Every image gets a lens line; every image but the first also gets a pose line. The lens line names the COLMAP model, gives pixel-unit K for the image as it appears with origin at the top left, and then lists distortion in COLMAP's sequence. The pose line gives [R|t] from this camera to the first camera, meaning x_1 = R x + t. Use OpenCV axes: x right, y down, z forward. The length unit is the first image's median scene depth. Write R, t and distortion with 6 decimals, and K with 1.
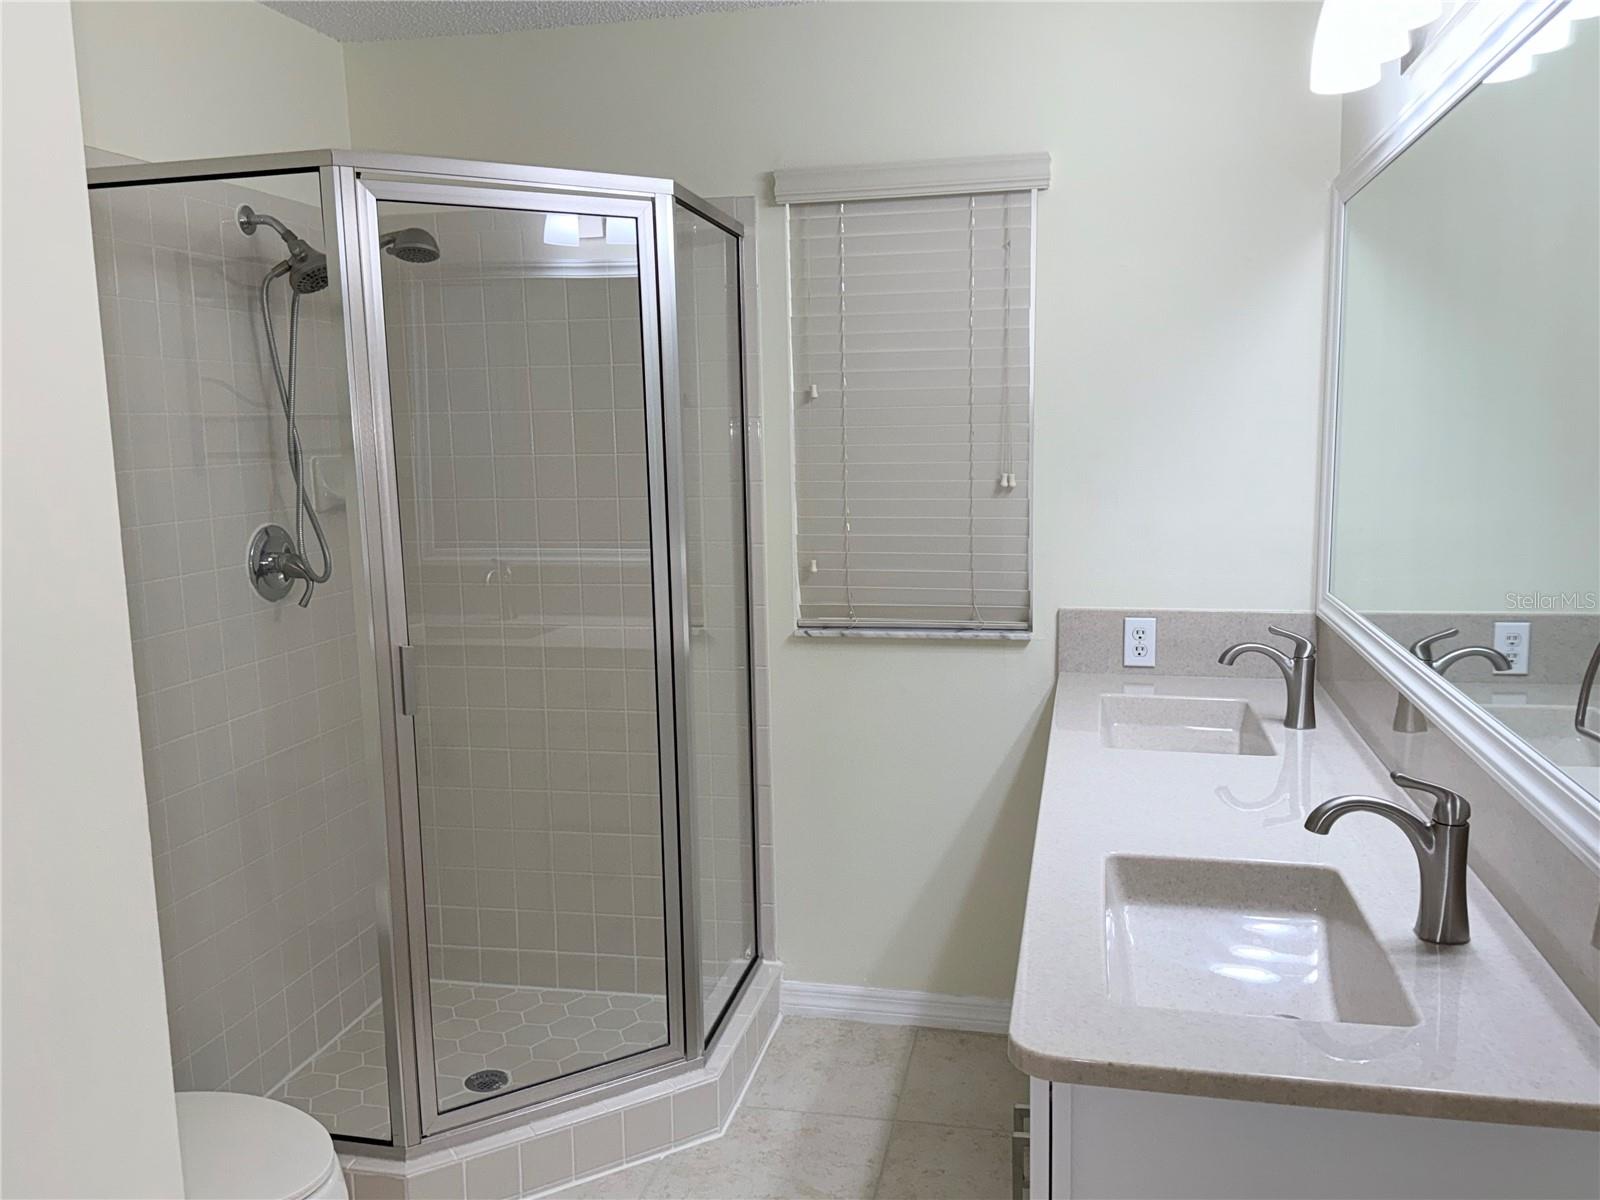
lens RADIAL K [[1302.1, 0, 802.3], [0, 1302.1, 606.1], [0, 0, 1]] dist [0.120615, -0.001025]
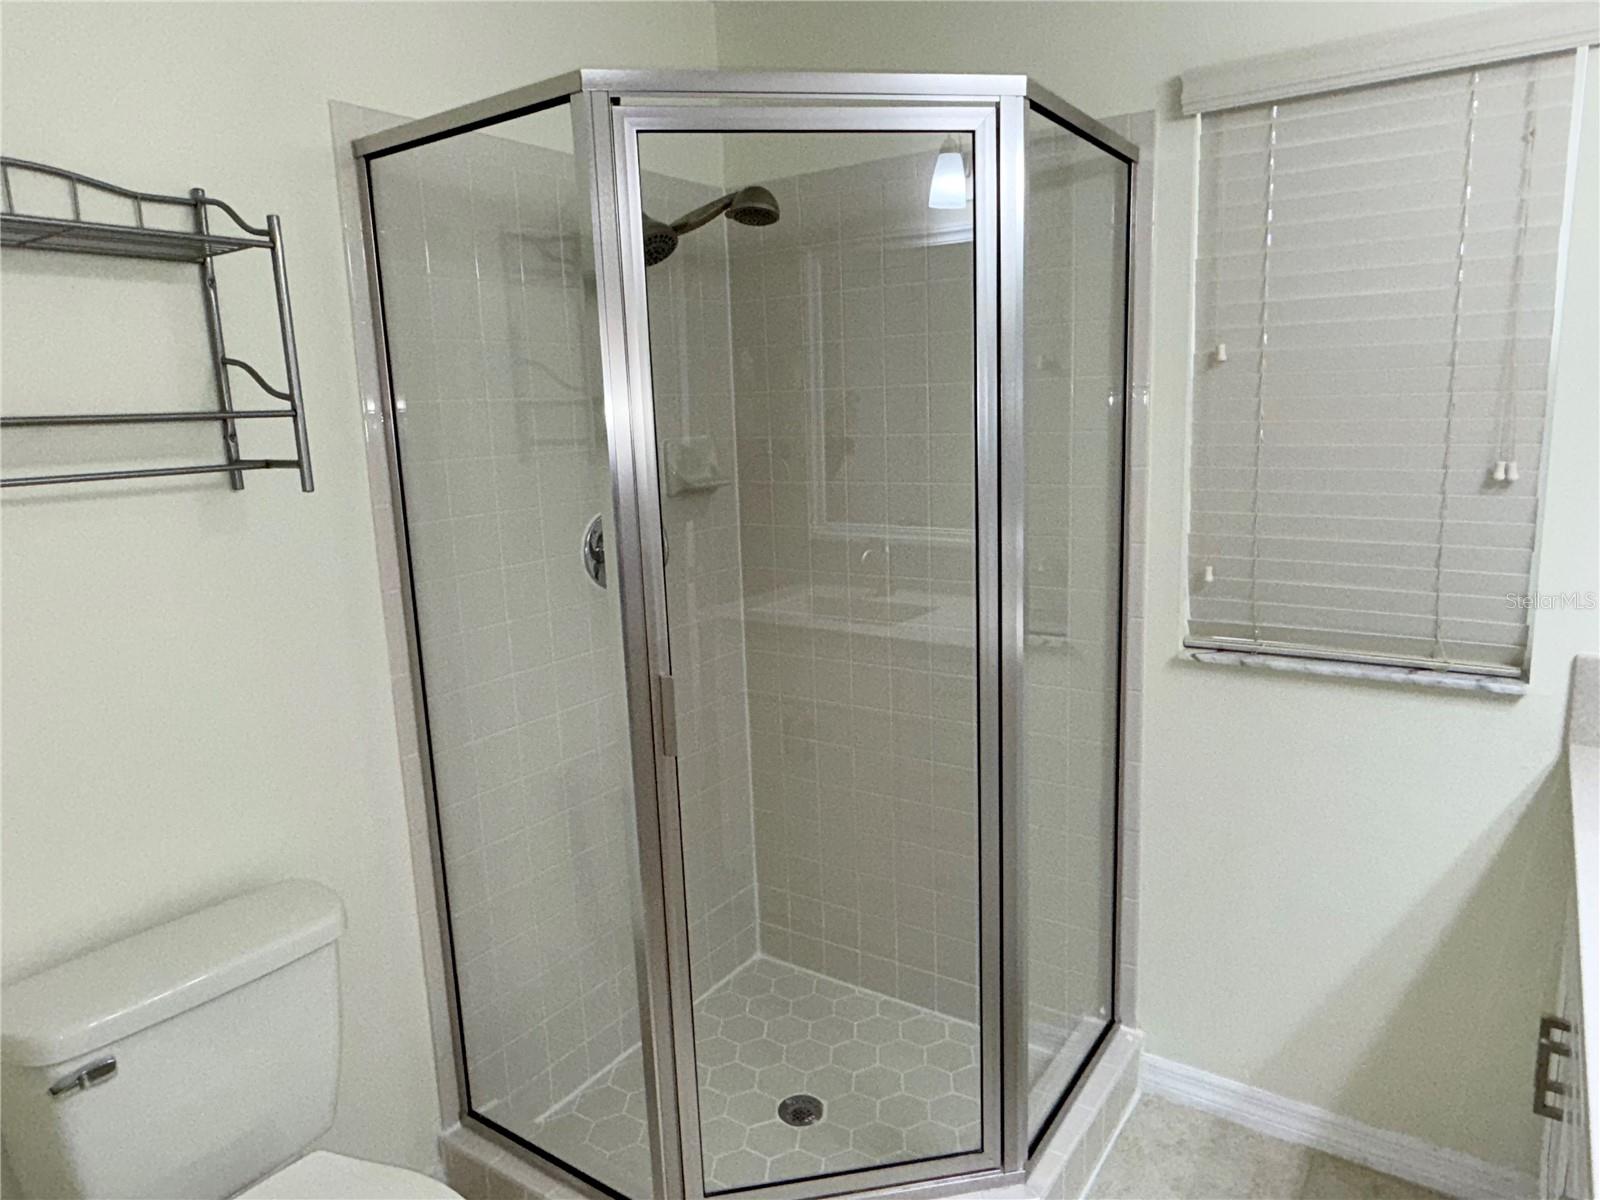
lens RADIAL K [[1057.5, 0, 800.2], [0, 1057.5, 596.3], [0, 0, 1]] dist [0.000196, 0.006404]
pose [[0.925603, 0.056205, -0.374300, 0.020851], [-0.037091, 0.997623, 0.058082, -0.046439], [0.376674, -0.039878, 0.925487, 0.312062]]
